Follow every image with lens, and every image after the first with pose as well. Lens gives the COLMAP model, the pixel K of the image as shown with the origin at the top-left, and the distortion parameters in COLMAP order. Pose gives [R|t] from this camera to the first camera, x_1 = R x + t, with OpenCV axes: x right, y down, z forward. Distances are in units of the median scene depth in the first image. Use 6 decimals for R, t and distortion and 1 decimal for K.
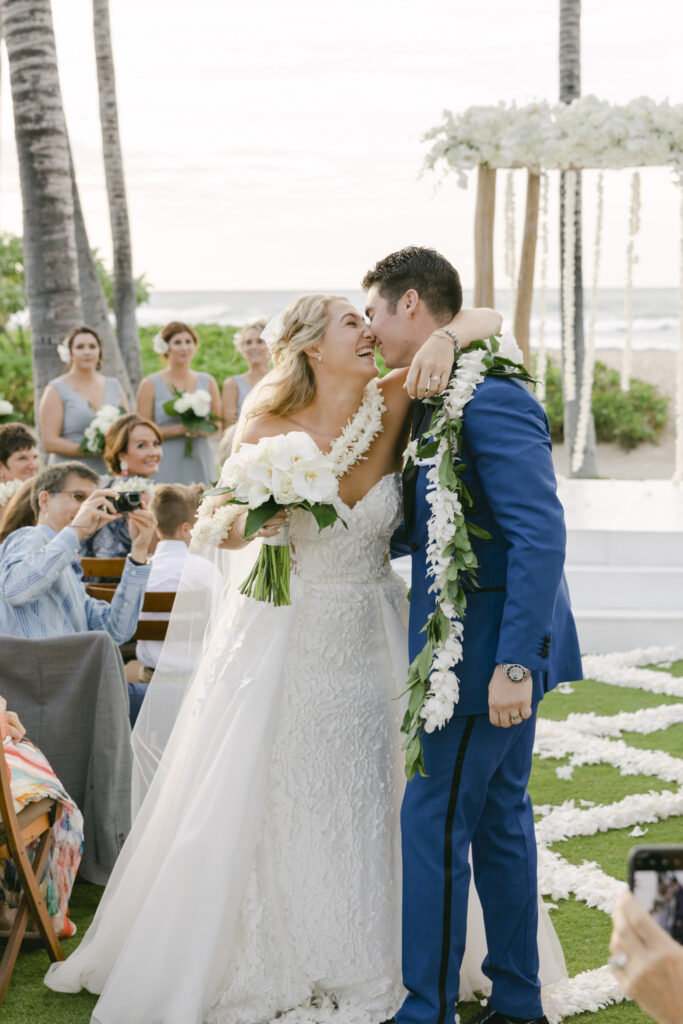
lens RADIAL K [[2045.2, 0, 341.1], [0, 2045.2, 514.2], [0, 0, 1]] dist [0.066742, 0.000000]
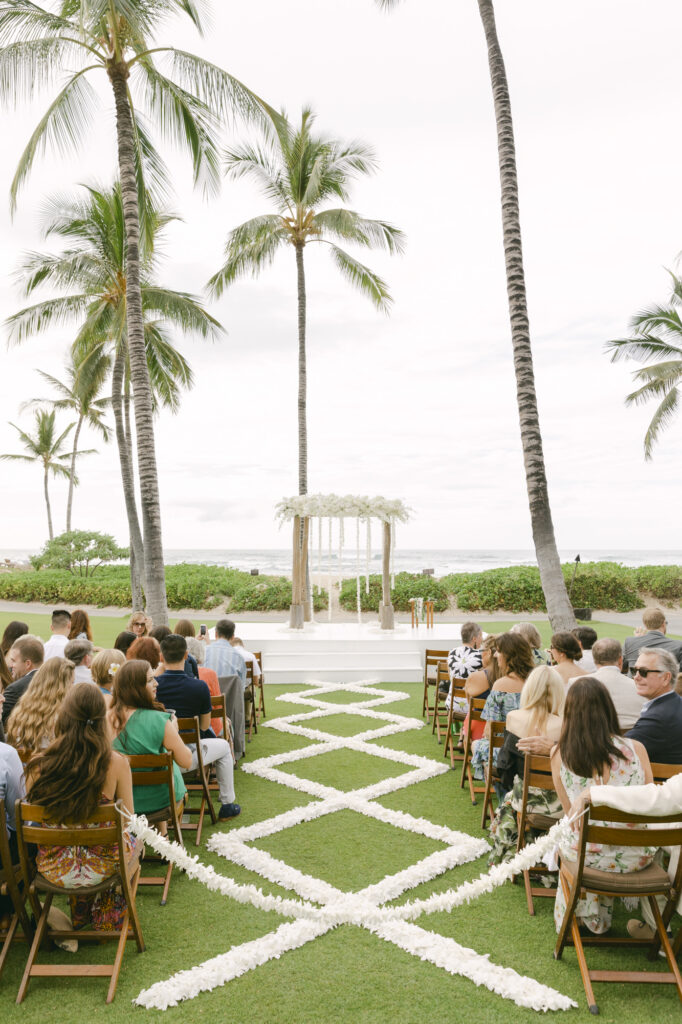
lens RADIAL K [[784.0, 0, 340.8], [0, 784.0, 509.1], [0, 0, 1]] dist [-0.016693, 0.000566]
pose [[0.979182, 0.017152, 0.202260, -0.097965], [0.015591, 0.987125, -0.159191, 0.001012], [-0.202386, 0.159030, 0.966307, -0.106585]]
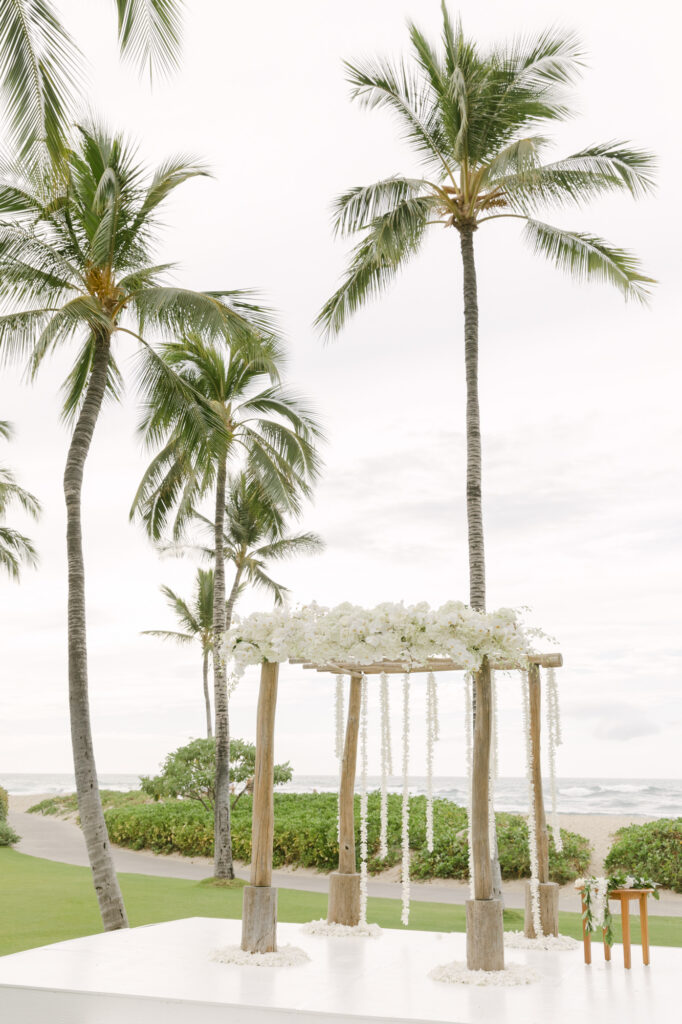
lens RADIAL K [[1040.6, 0, 339.9], [0, 1040.6, 514.6], [0, 0, 1]] dist [0.017051, 0.000000]
pose [[0.989931, -0.021376, -0.139930, 0.207538], [-0.028621, 0.937890, -0.345749, -0.039075], [0.138630, 0.346273, 0.927835, 0.408982]]
